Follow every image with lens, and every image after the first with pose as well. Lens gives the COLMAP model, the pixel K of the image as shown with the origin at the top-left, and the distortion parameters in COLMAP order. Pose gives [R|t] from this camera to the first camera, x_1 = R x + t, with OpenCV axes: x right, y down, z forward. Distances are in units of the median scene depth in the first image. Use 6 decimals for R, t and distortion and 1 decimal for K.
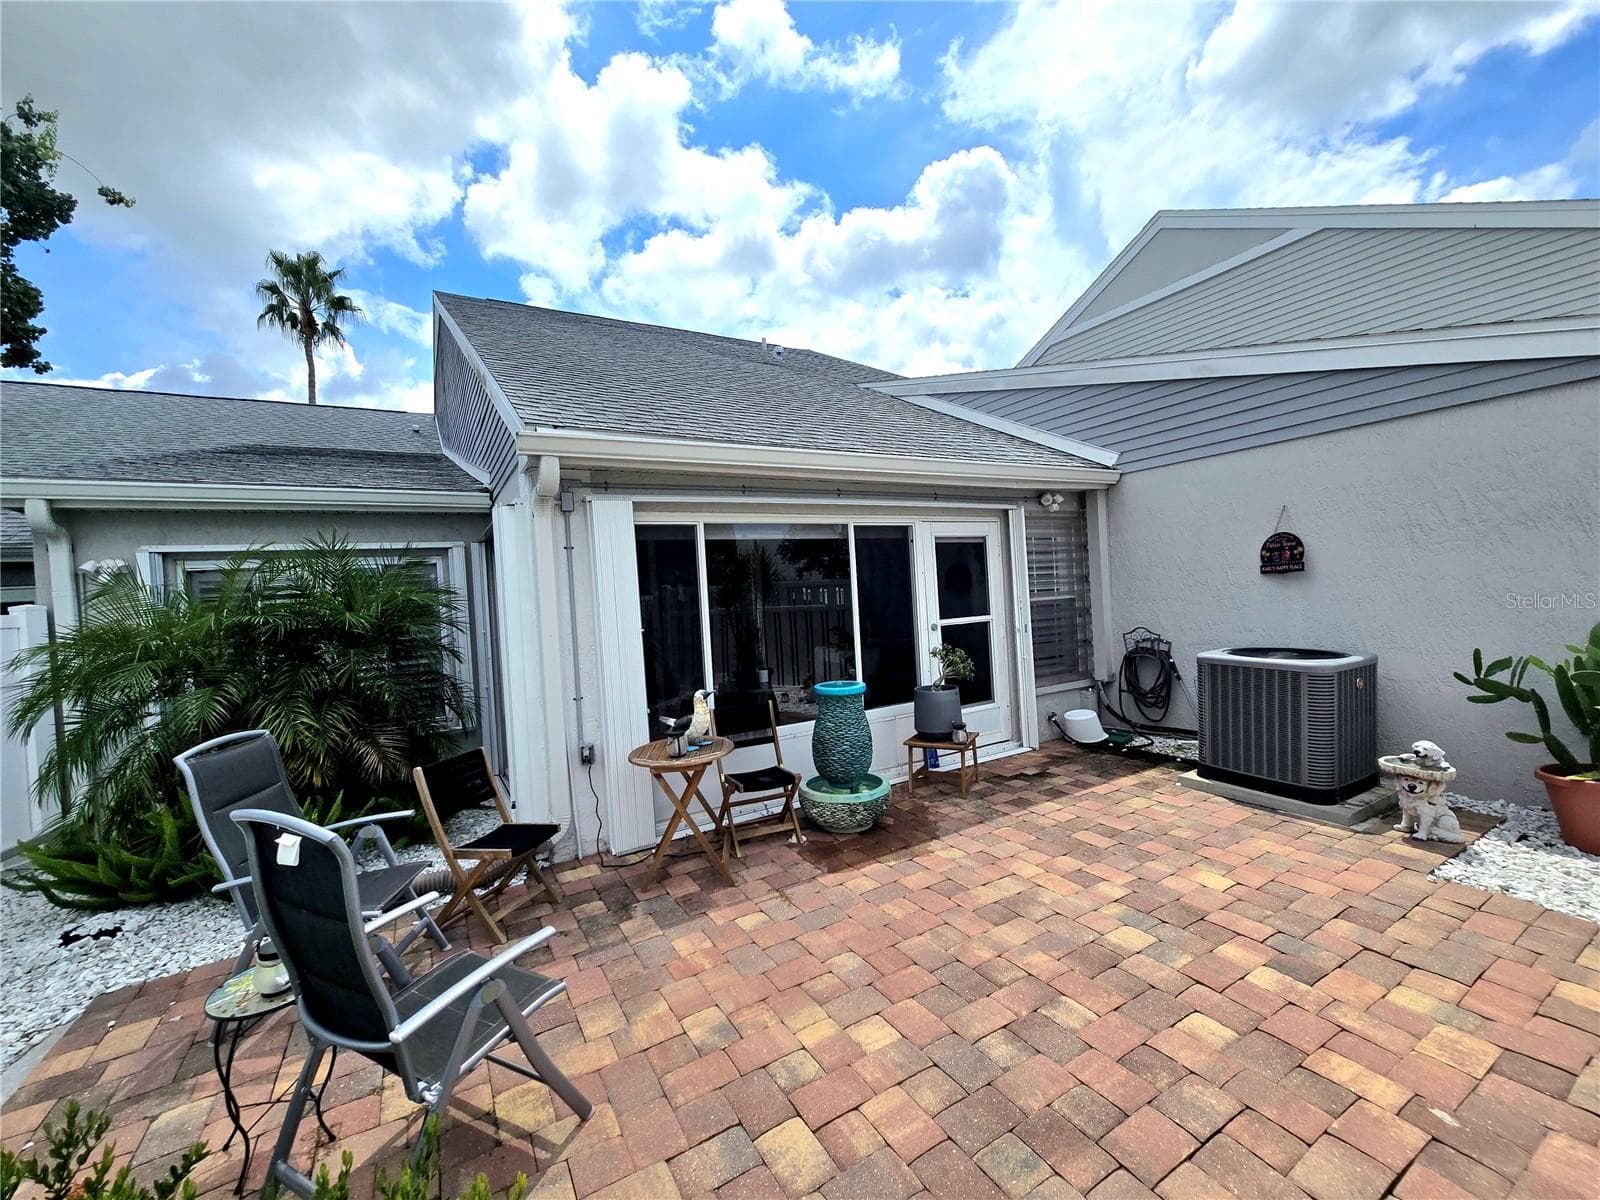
lens RADIAL K [[653.4, 0, 800.0], [0, 653.4, 600.0], [0, 0, 1]] dist [-0.001562, 0.000122]
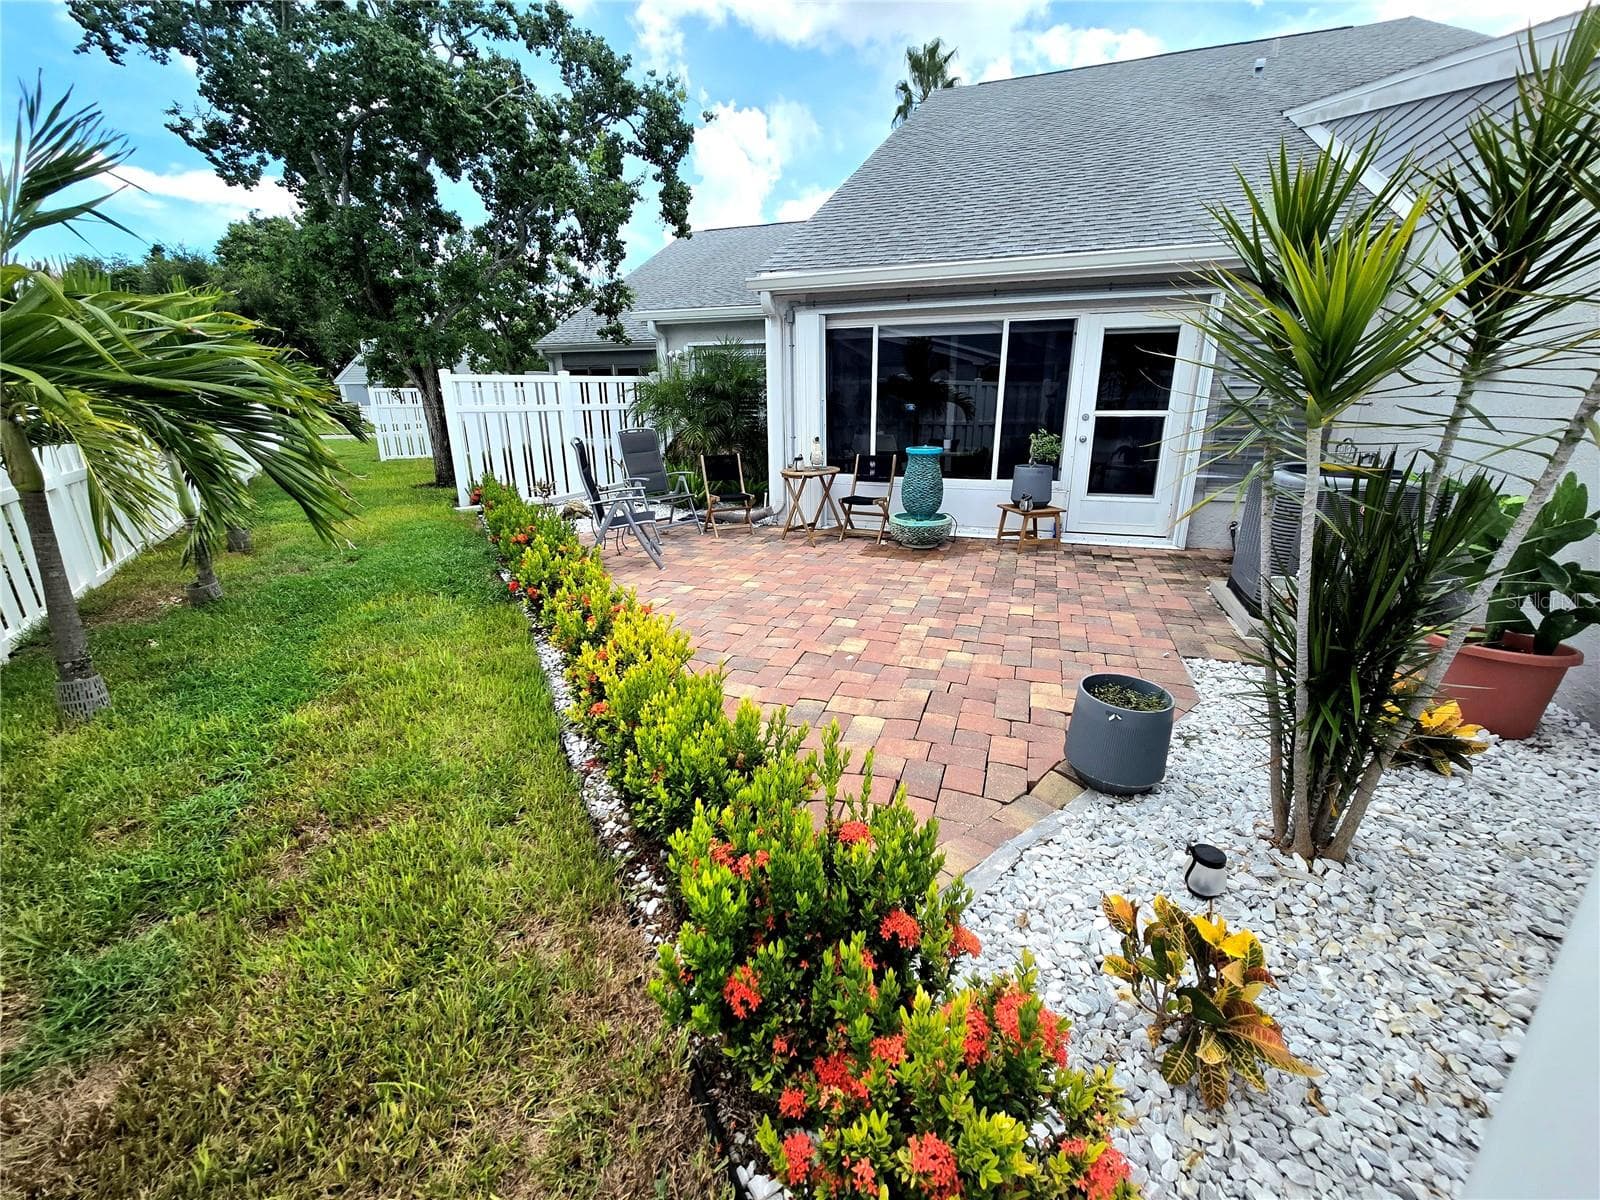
lens RADIAL K [[659.8, 0, 800.0], [0, 659.8, 600.0], [0, 0, 1]] dist [0.001368, 0.000013]
pose [[0.643397, 0.276231, -0.713958, 0.914179], [-0.039620, 0.943395, 0.329296, -0.018264], [0.764507, -0.183581, 0.617922, -0.139221]]
